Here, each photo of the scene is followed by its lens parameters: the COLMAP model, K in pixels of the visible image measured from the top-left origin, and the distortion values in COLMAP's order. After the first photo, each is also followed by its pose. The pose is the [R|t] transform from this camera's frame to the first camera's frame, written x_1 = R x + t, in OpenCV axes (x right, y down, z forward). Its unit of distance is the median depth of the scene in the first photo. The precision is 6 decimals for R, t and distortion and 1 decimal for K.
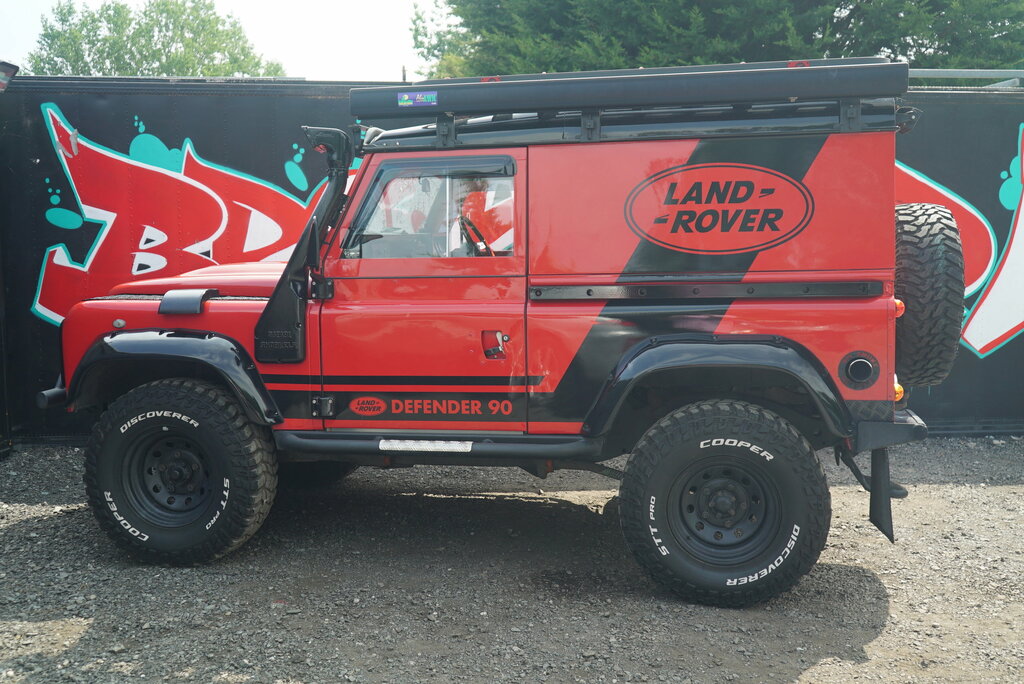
lens RADIAL K [[1022.0, 0, 516.3], [0, 1022.0, 343.1], [0, 0, 1]] dist [0.004042, 0.011600]
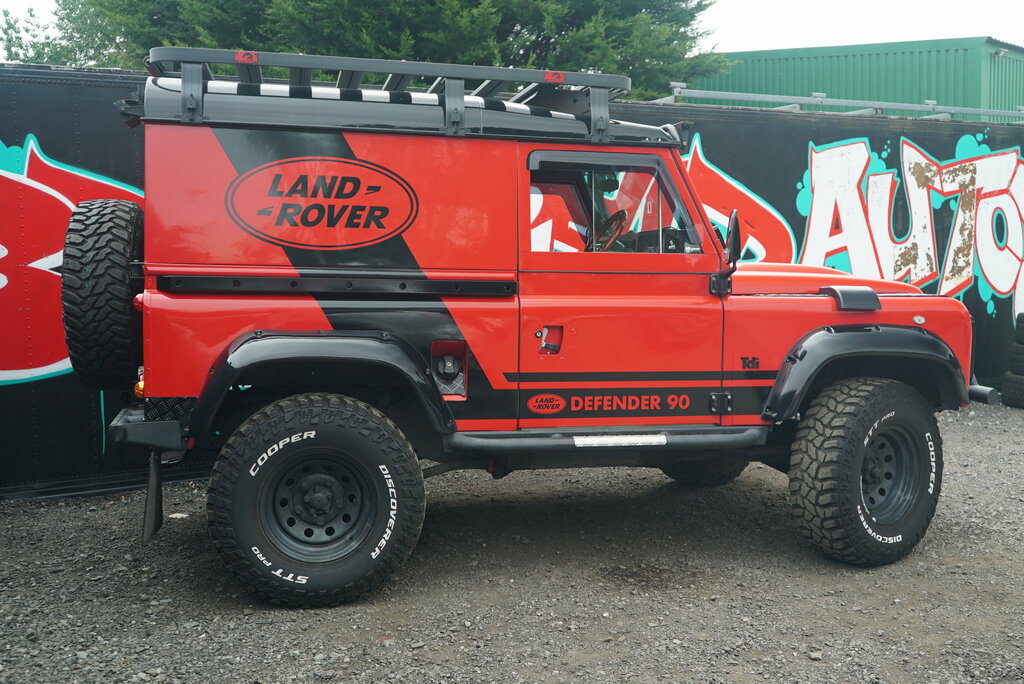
lens RADIAL K [[1004.5, 0, 515.2], [0, 1004.5, 342.5], [0, 0, 1]] dist [0.012353, -0.009912]
pose [[0.926825, -0.051937, 0.371884, -0.406742], [0.060576, 0.998096, -0.011577, 0.010095], [-0.370575, 0.033257, 0.928207, 0.121594]]
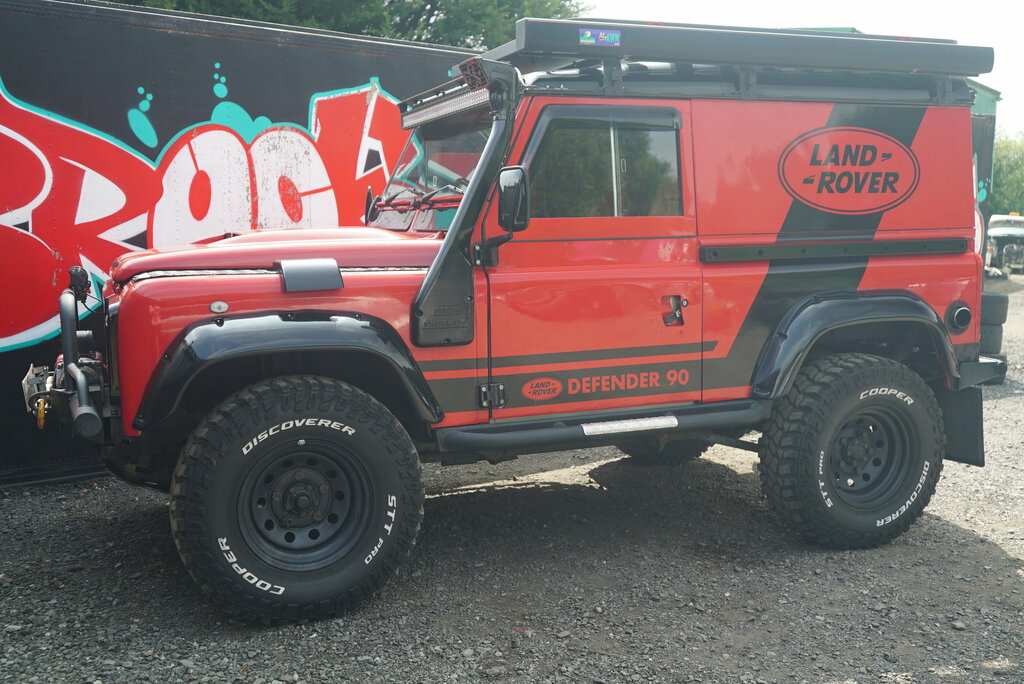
lens RADIAL K [[1013.0, 0, 514.1], [0, 1013.0, 342.9], [0, 0, 1]] dist [0.002353, 0.009682]
pose [[0.847578, -0.058923, 0.527389, -0.606756], [0.055980, 0.998199, 0.021558, 0.002733], [-0.527710, 0.011251, 0.849350, 0.279662]]
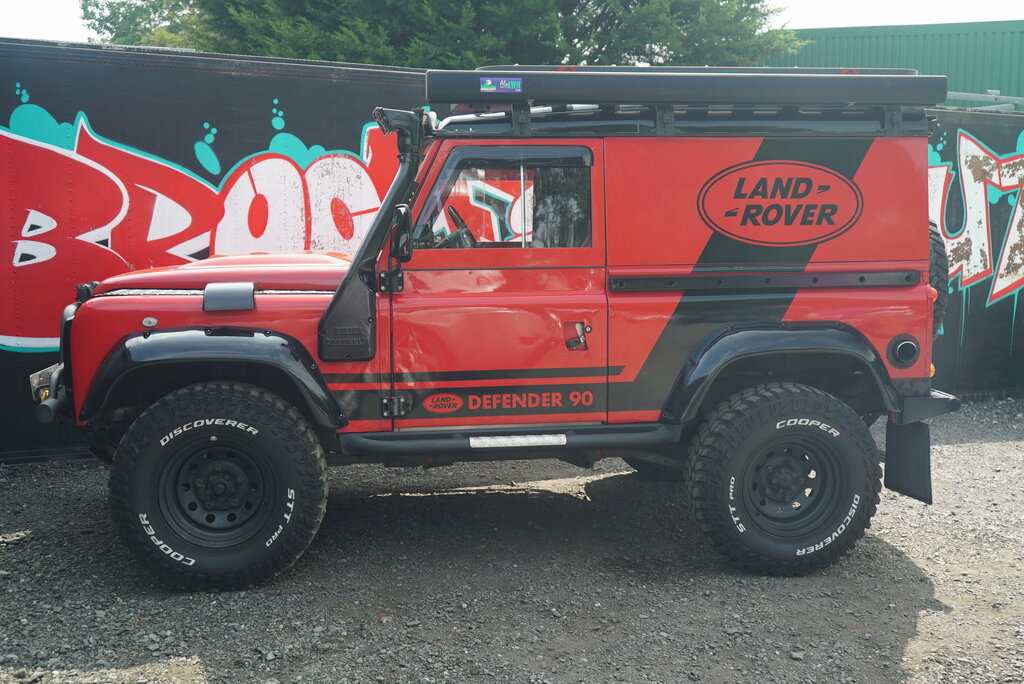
lens RADIAL K [[1022.5, 0, 514.7], [0, 1022.5, 342.1], [0, 0, 1]] dist [-0.002565, 0.026208]
pose [[0.950102, -0.024758, 0.310957, -0.372219], [0.022288, 0.999686, 0.011494, -0.005114], [-0.311143, -0.003990, 0.950355, 0.068250]]
